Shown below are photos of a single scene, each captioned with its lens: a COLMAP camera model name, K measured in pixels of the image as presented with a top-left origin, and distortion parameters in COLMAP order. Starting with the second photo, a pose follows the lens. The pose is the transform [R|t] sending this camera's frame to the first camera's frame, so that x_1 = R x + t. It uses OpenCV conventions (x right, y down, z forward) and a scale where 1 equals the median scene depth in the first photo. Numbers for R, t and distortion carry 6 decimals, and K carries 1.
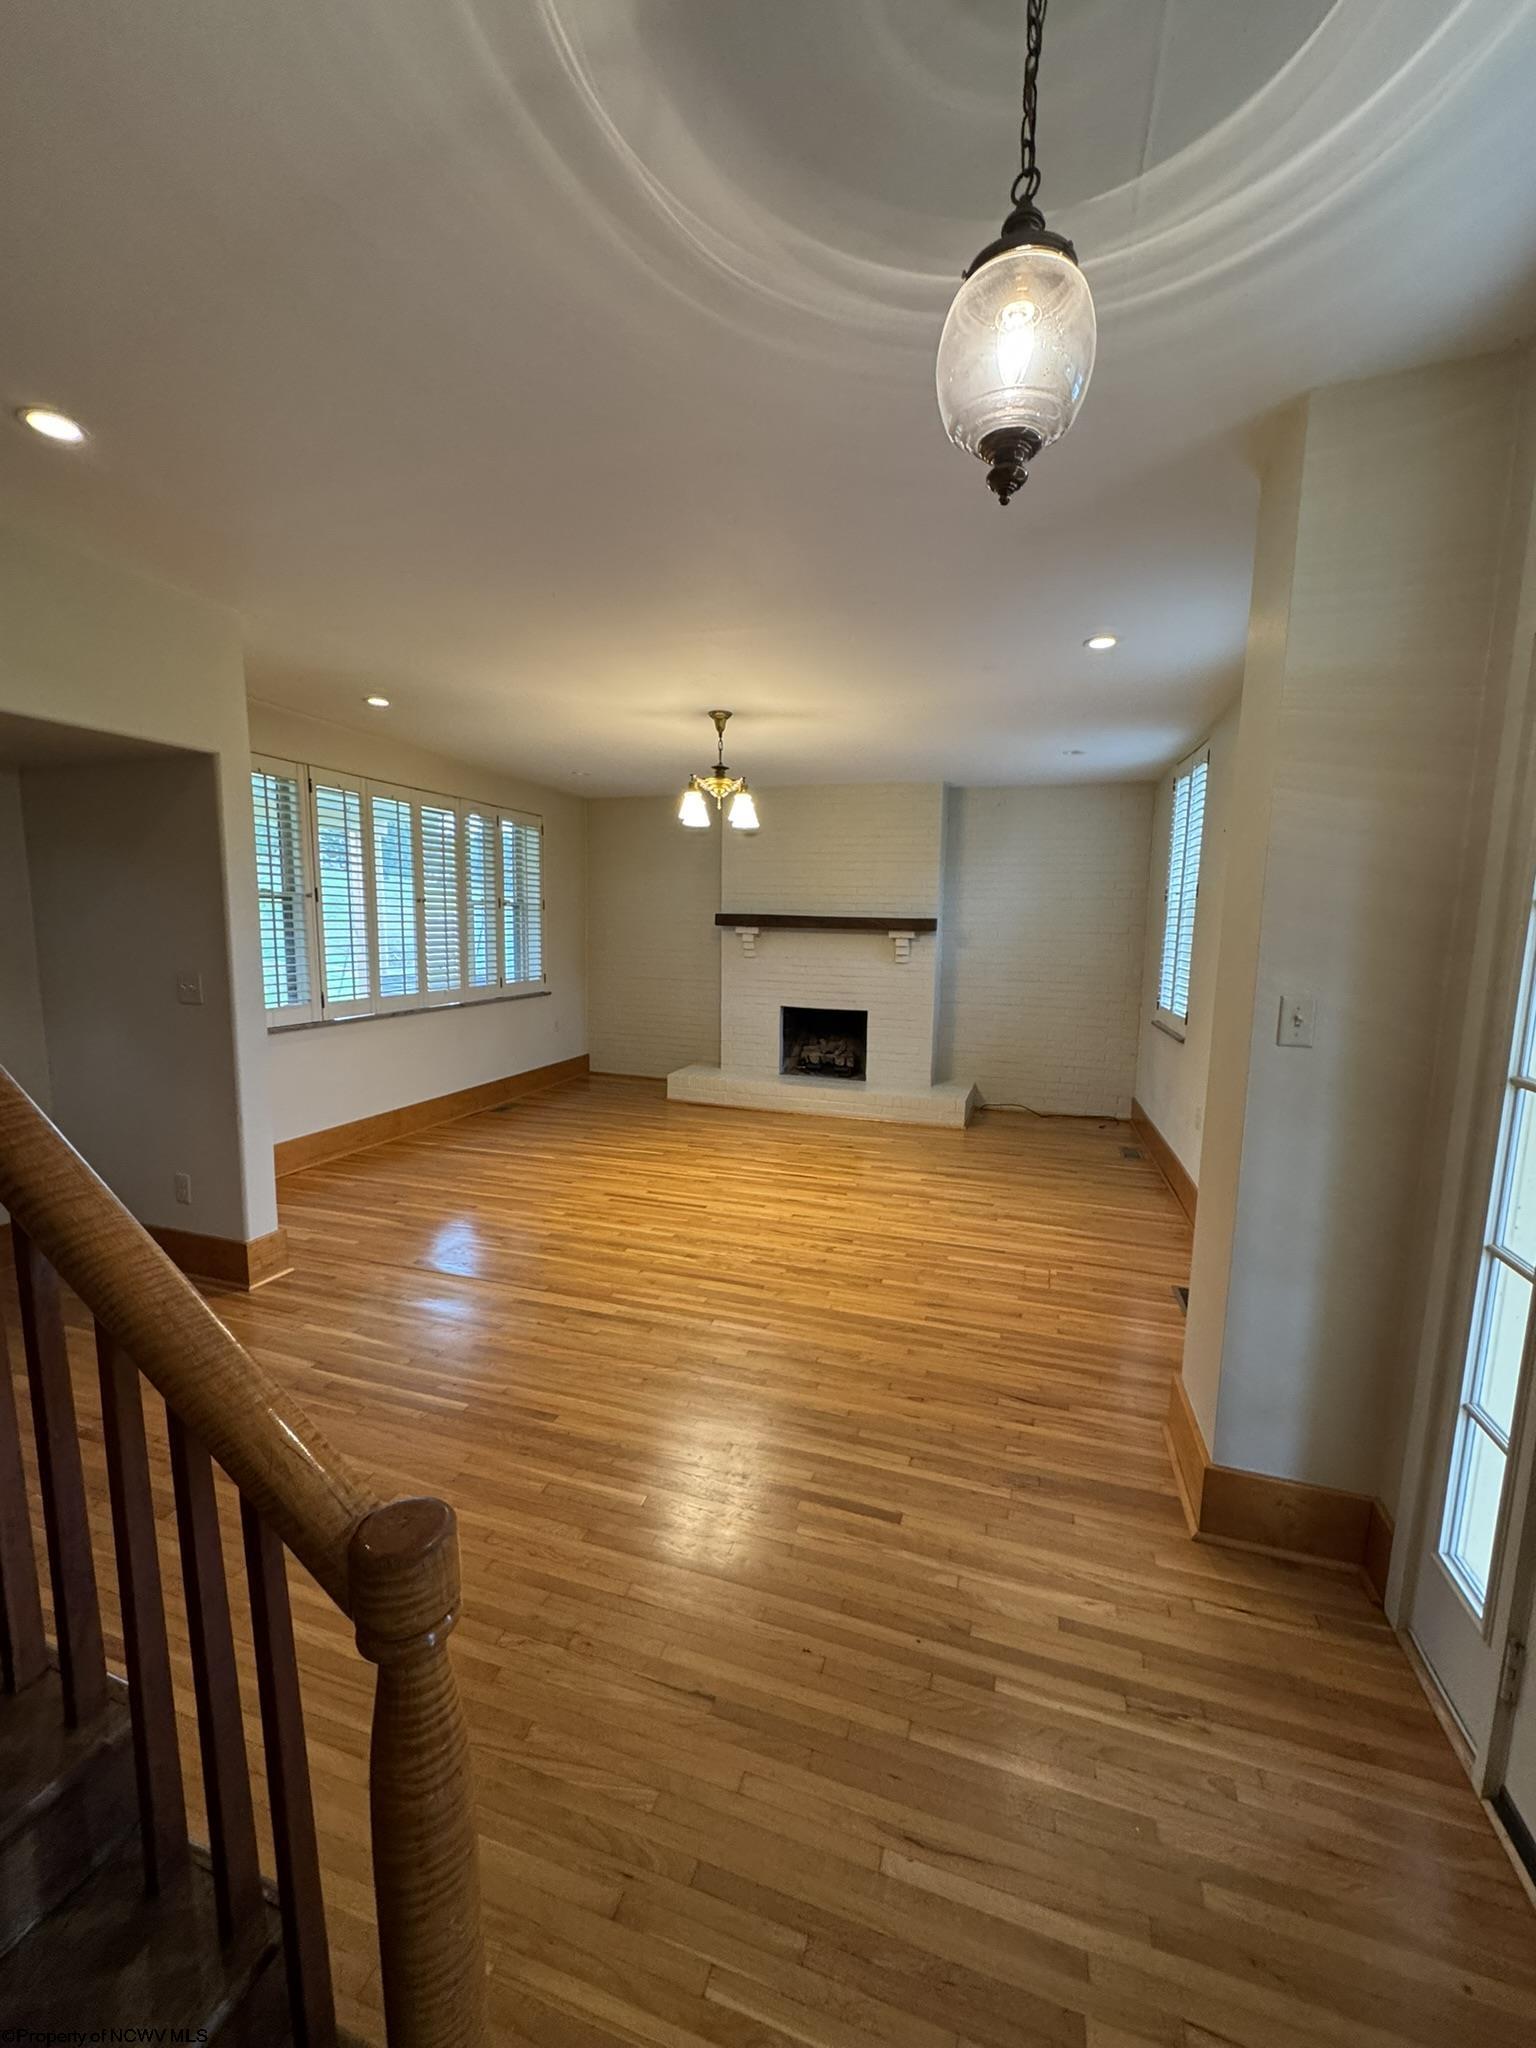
lens RADIAL K [[817.6, 0, 768.0], [0, 817.6, 1024.0], [0, 0, 1]] dist [-0.002971, 0.000384]
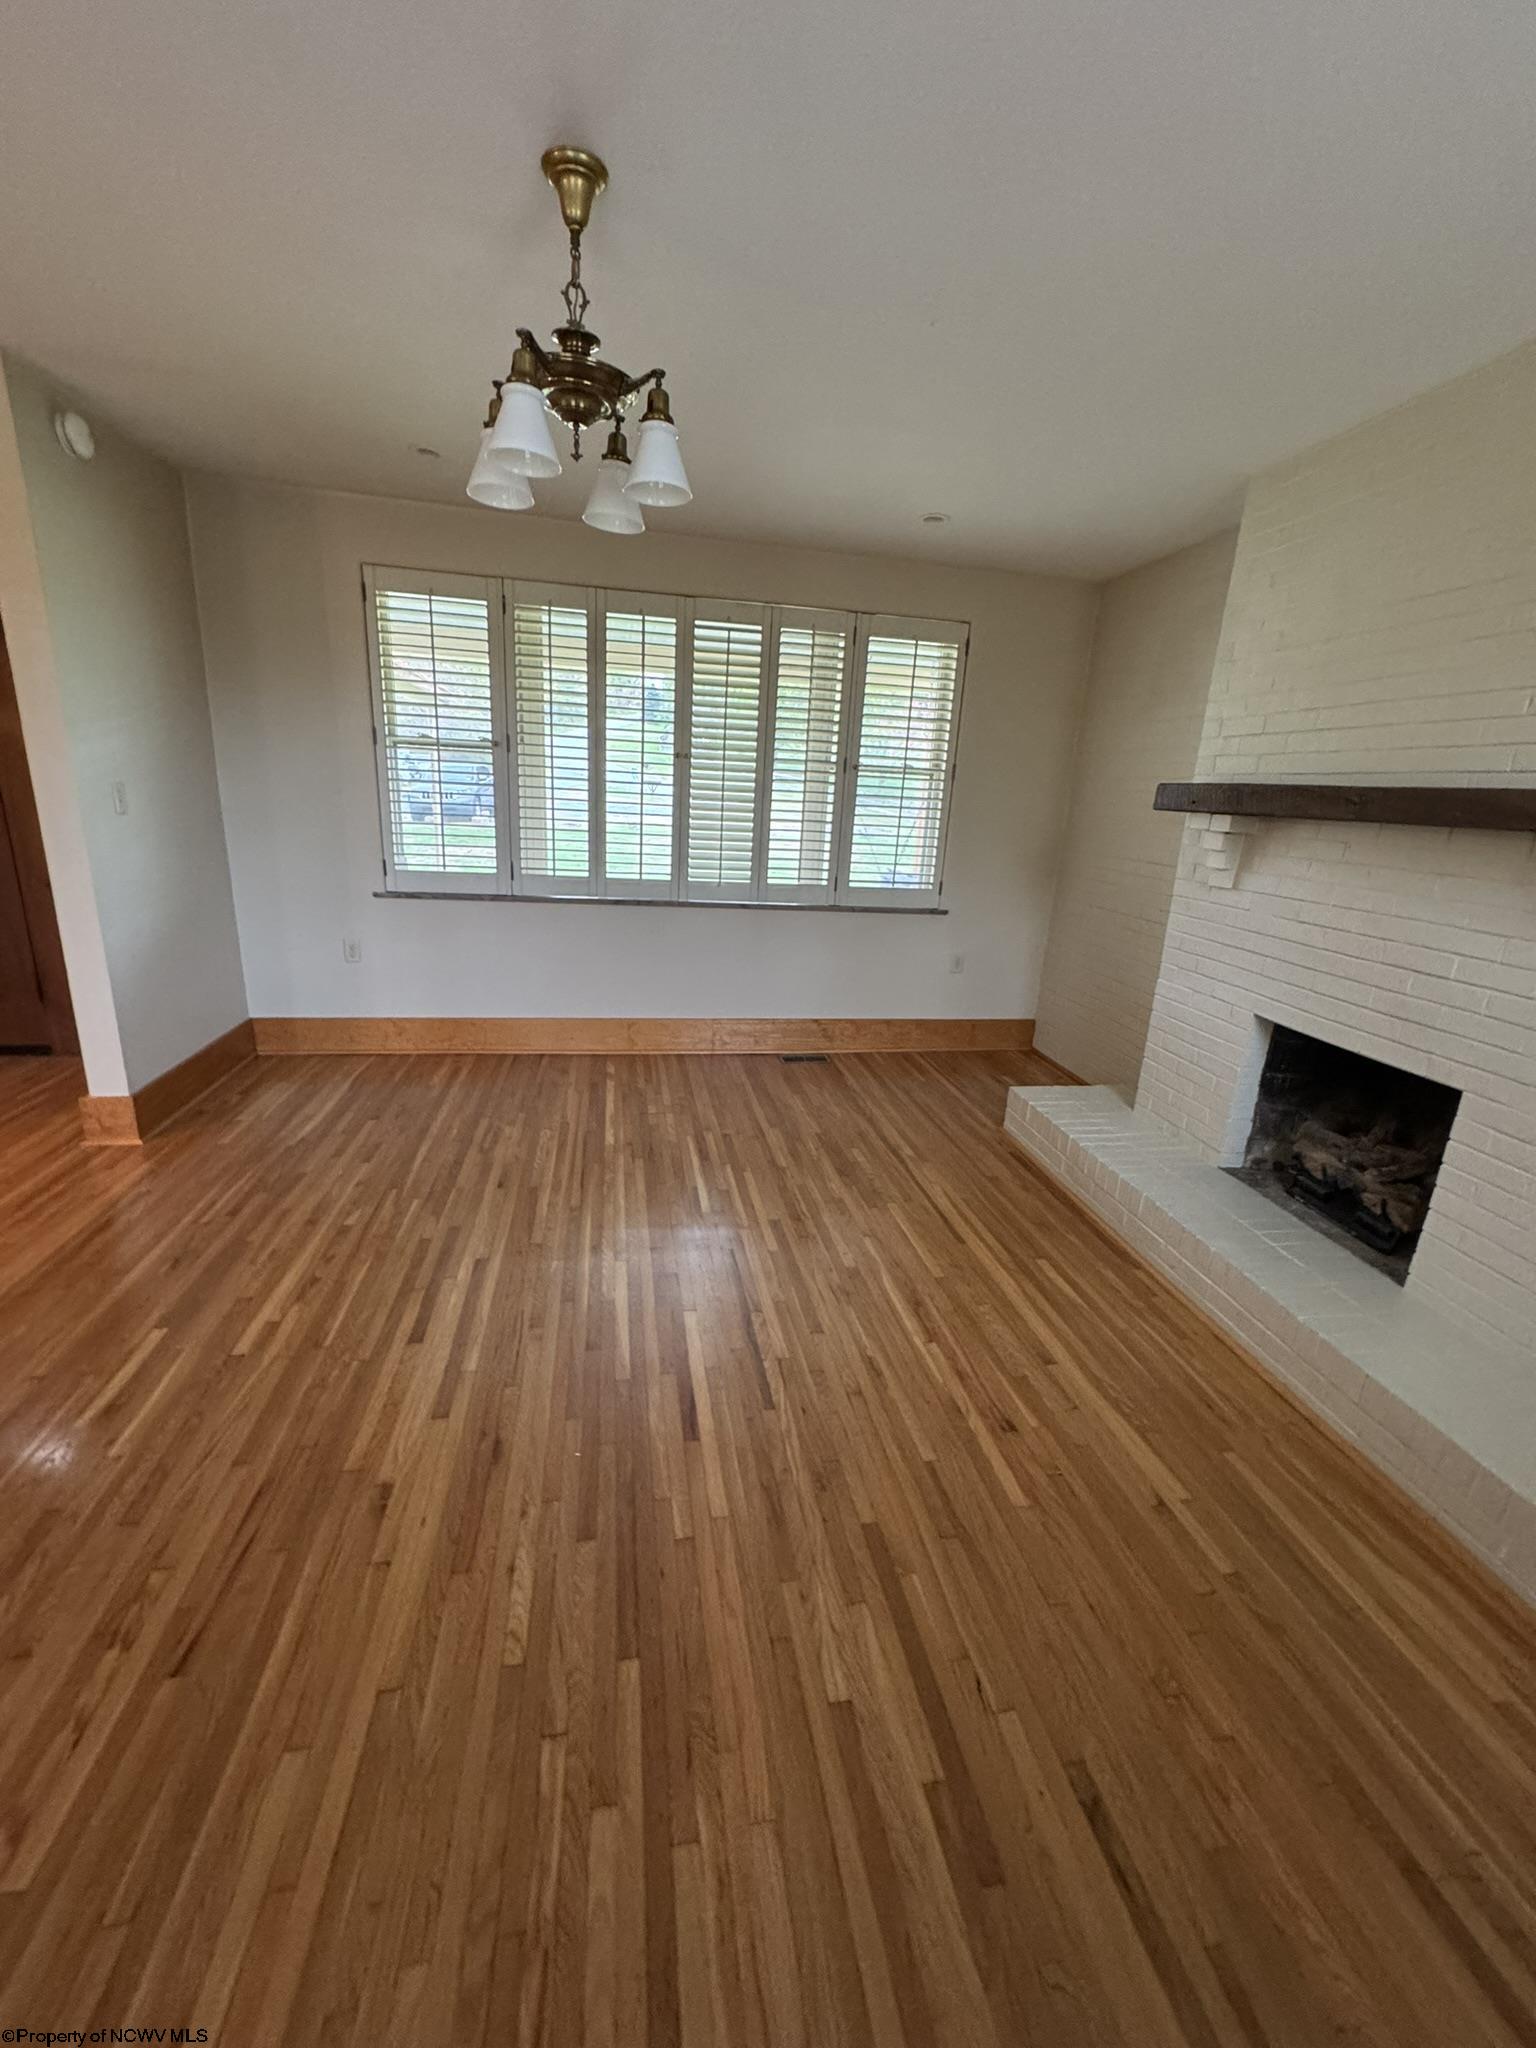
lens RADIAL K [[811.6, 0, 768.0], [0, 811.6, 1024.0], [0, 0, 1]] dist [-0.000145, 0.000235]
pose [[0.470933, 0.244985, -0.847470, 0.313386], [-0.154880, 0.968705, 0.193966, -0.073179], [0.868467, 0.039911, 0.494138, 0.743650]]
